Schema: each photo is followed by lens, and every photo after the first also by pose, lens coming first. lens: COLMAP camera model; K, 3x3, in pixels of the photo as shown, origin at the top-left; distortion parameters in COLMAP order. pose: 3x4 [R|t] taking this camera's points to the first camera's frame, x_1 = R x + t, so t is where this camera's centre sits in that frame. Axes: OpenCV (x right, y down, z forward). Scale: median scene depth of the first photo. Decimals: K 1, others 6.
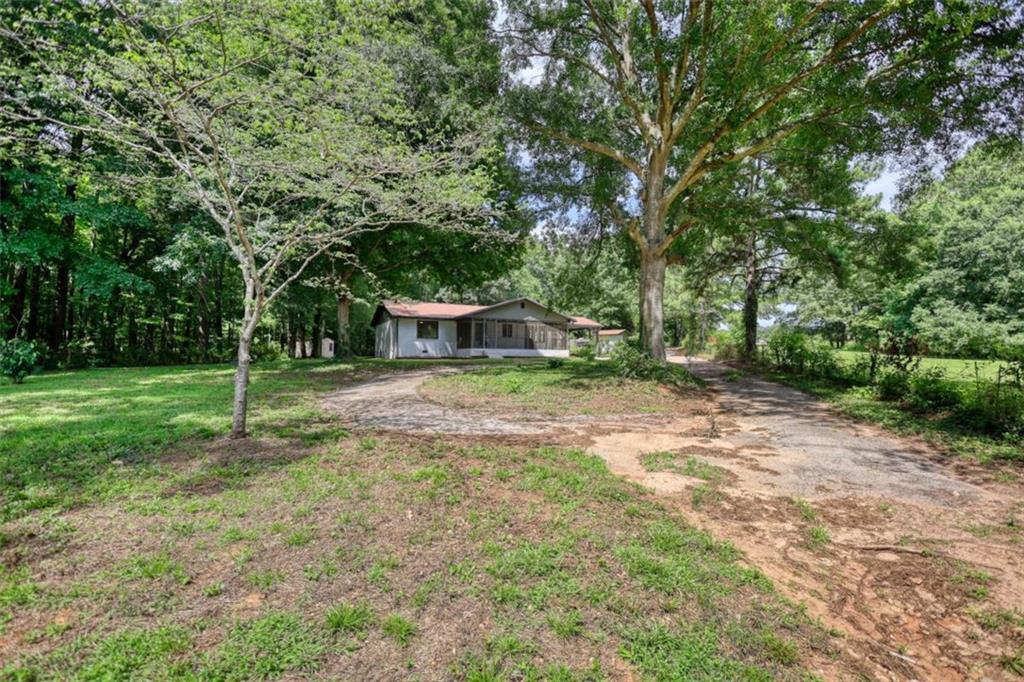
lens RADIAL K [[471.1, 0, 511.5], [0, 471.1, 344.9], [0, 0, 1]] dist [-0.002572, -0.000428]
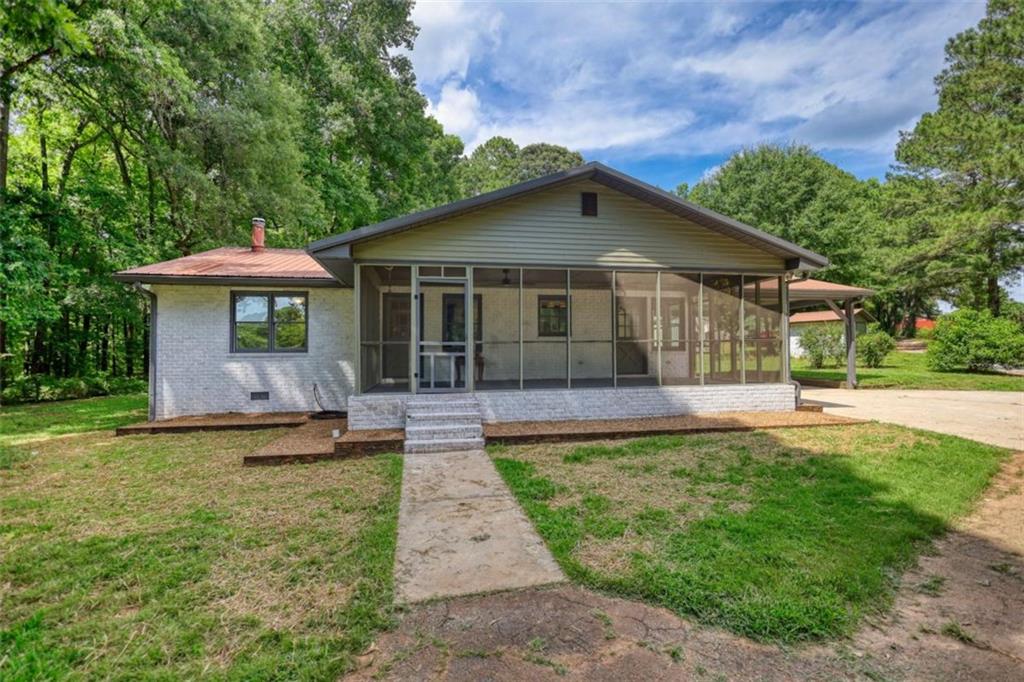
lens RADIAL K [[471.1, 0, 511.5], [0, 471.1, 344.9], [0, 0, 1]] dist [-0.002572, -0.000428]
pose [[0.941296, -0.022929, -0.336803, 0.058216], [0.009215, 0.999064, -0.042261, -0.003230], [0.337456, 0.036676, 0.940626, 0.685790]]
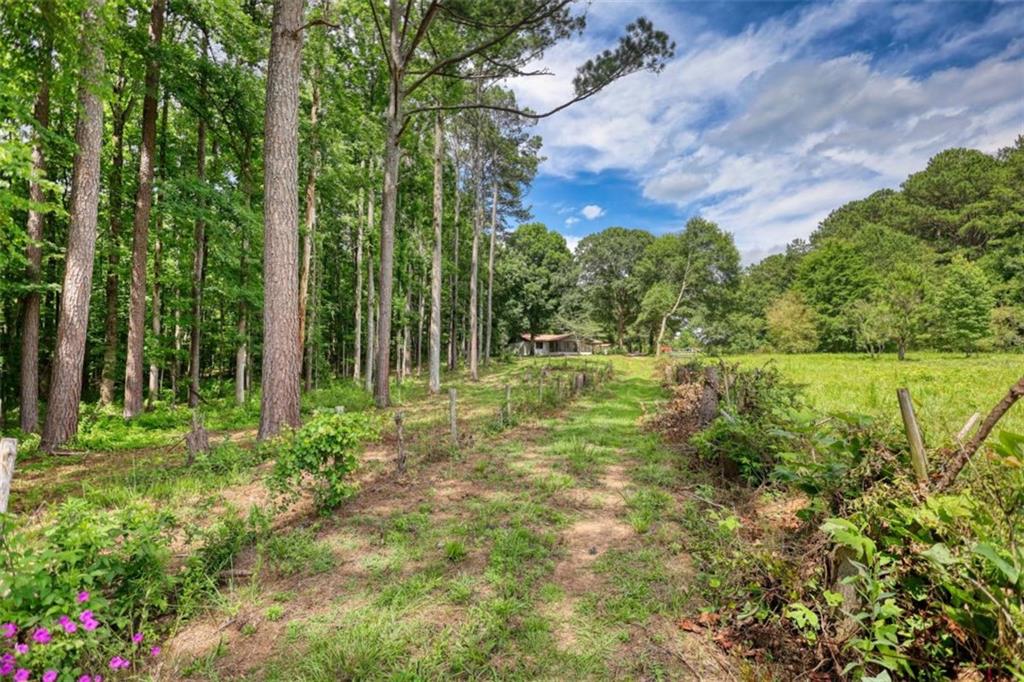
lens RADIAL K [[471.1, 0, 511.5], [0, 471.1, 344.9], [0, 0, 1]] dist [-0.002572, -0.000428]
pose [[0.998725, -0.014678, 0.048310, -0.411391], [0.015883, 0.999570, -0.024655, 0.025035], [-0.047927, 0.025391, 0.998528, -1.456215]]
